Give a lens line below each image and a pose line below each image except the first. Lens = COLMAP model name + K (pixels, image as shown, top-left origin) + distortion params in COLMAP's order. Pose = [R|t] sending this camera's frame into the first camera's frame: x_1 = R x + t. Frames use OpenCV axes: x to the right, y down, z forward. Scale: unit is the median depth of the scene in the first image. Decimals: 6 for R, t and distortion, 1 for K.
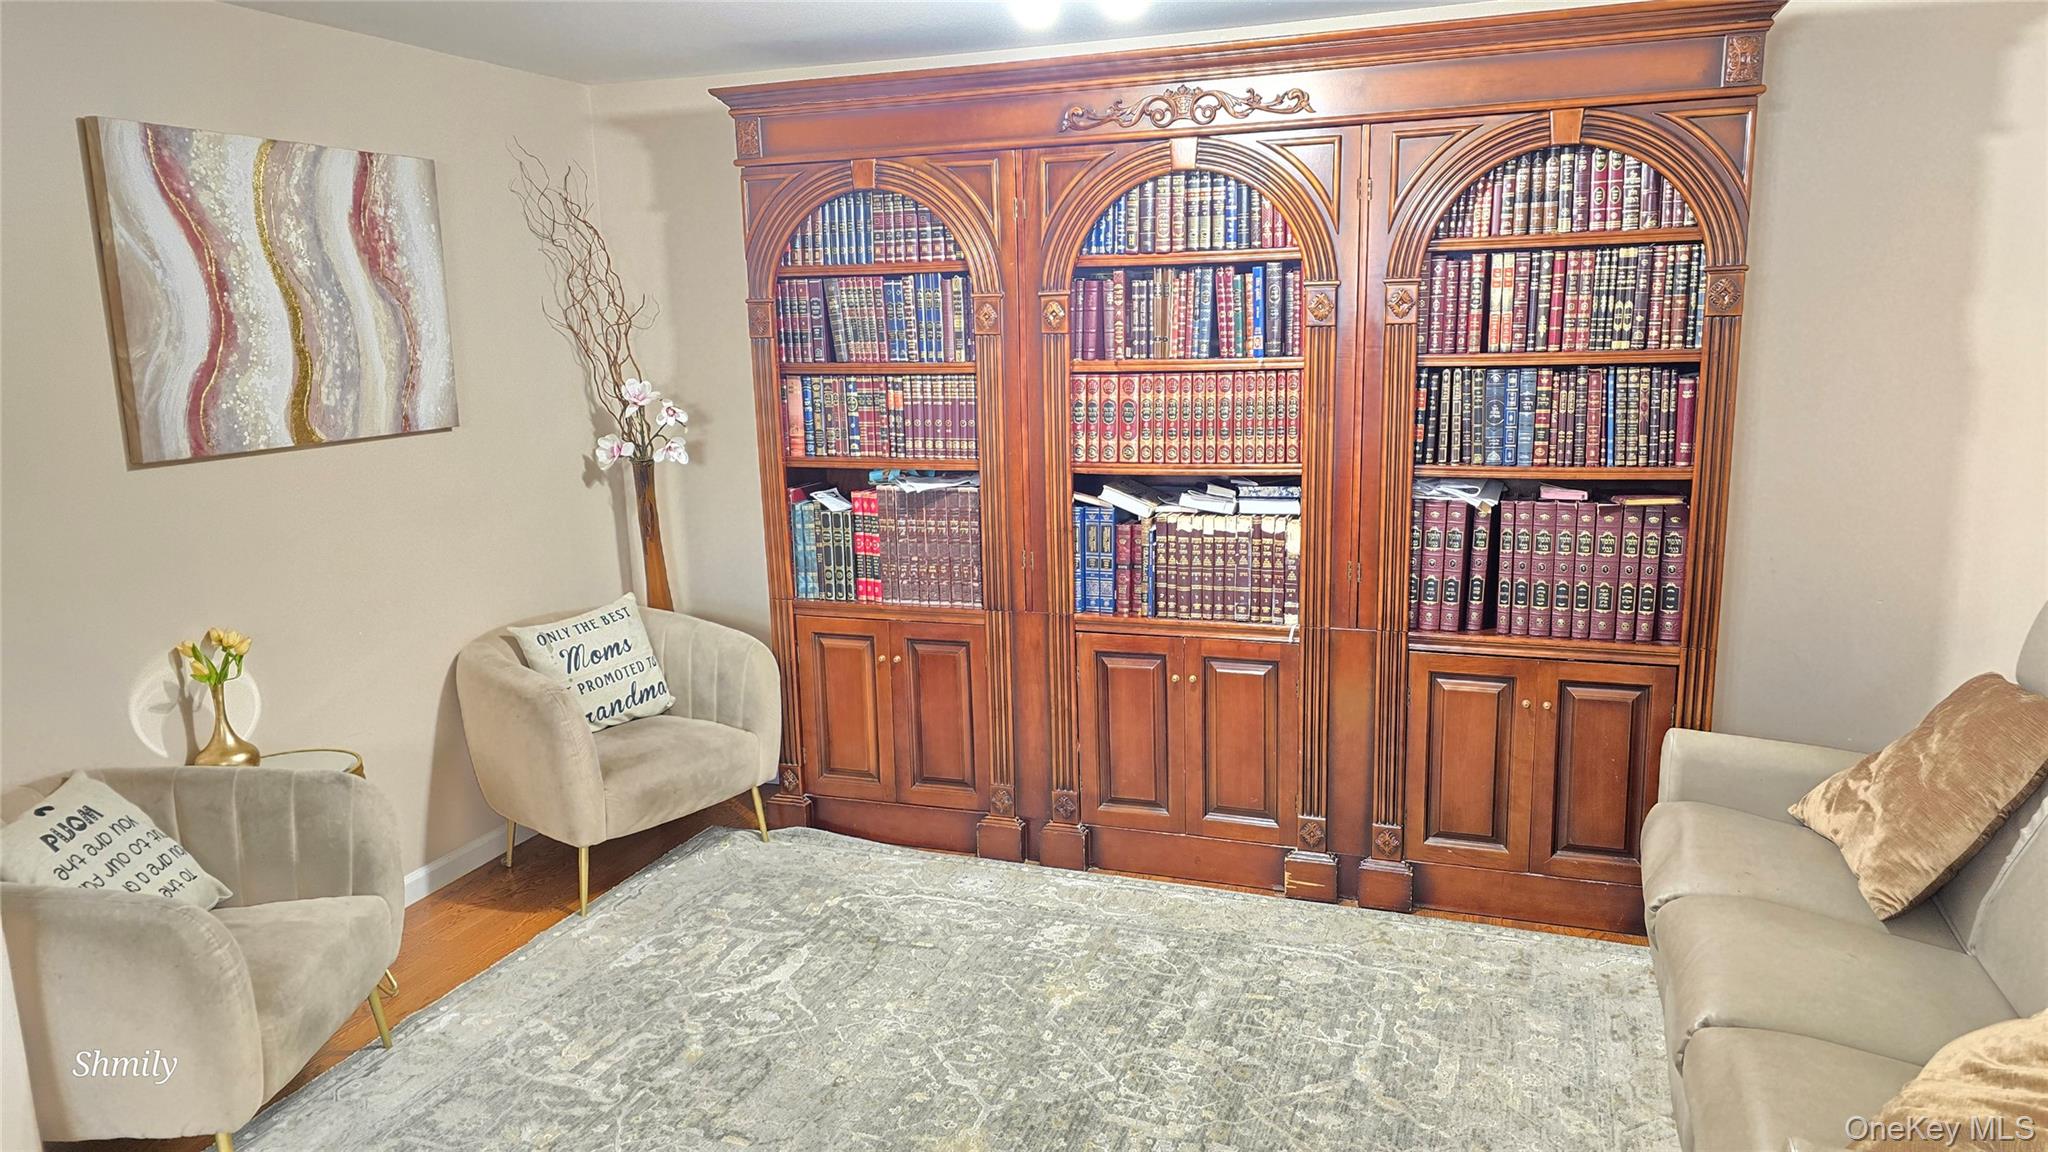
lens RADIAL K [[1436.0, 0, 973.4], [0, 1436.0, 620.7], [0, 0, 1]] dist [0.121752, -0.201913]
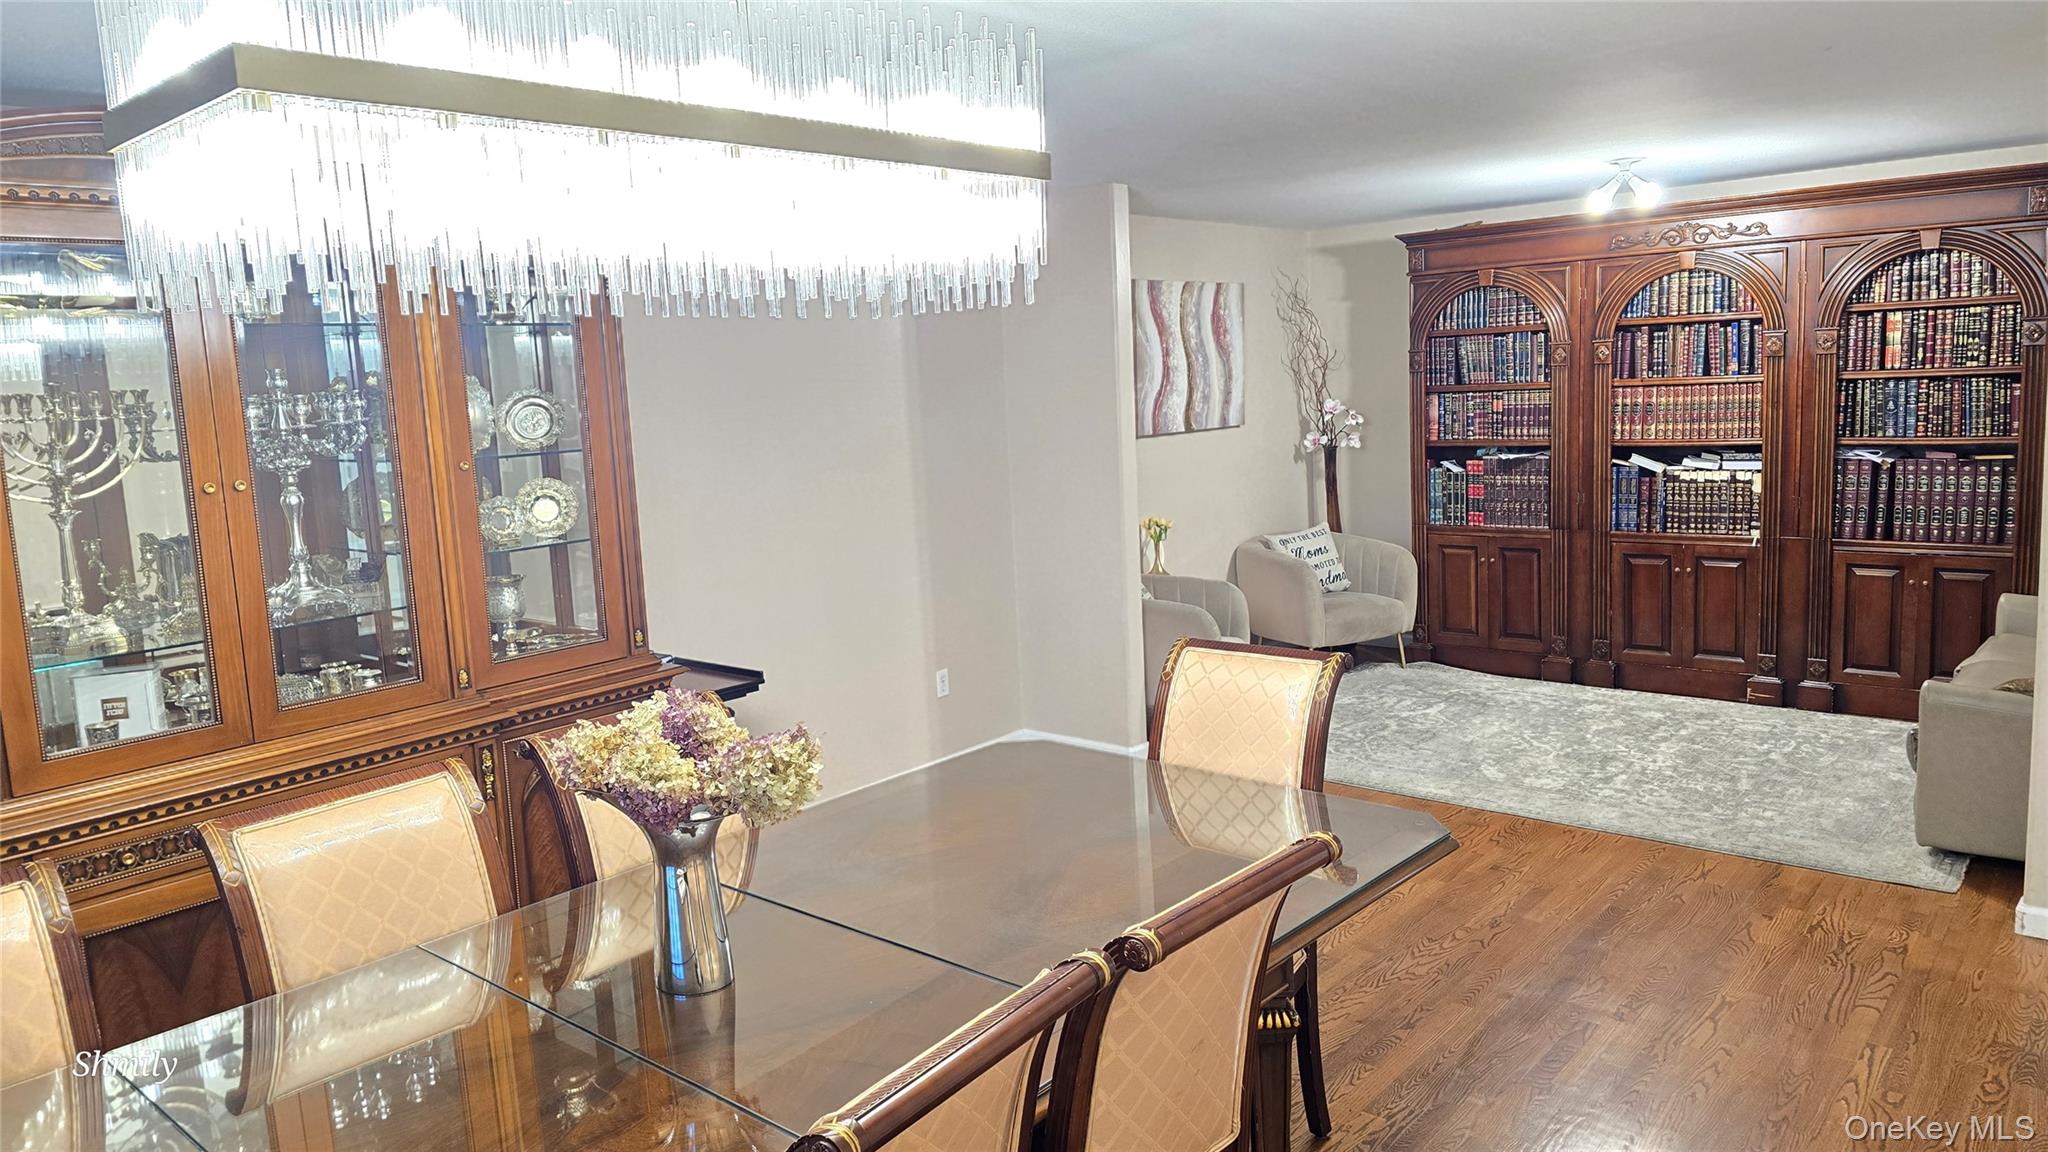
lens RADIAL K [[1359.6, 0, 1024.0], [0, 1359.6, 576.0], [0, 0, 1]] dist [0.073393, -0.071402]
pose [[0.944867, 0.028485, -0.326212, -0.053917], [-0.045020, 0.998050, -0.043248, 0.156902], [0.324344, 0.055549, 0.944307, -0.767347]]
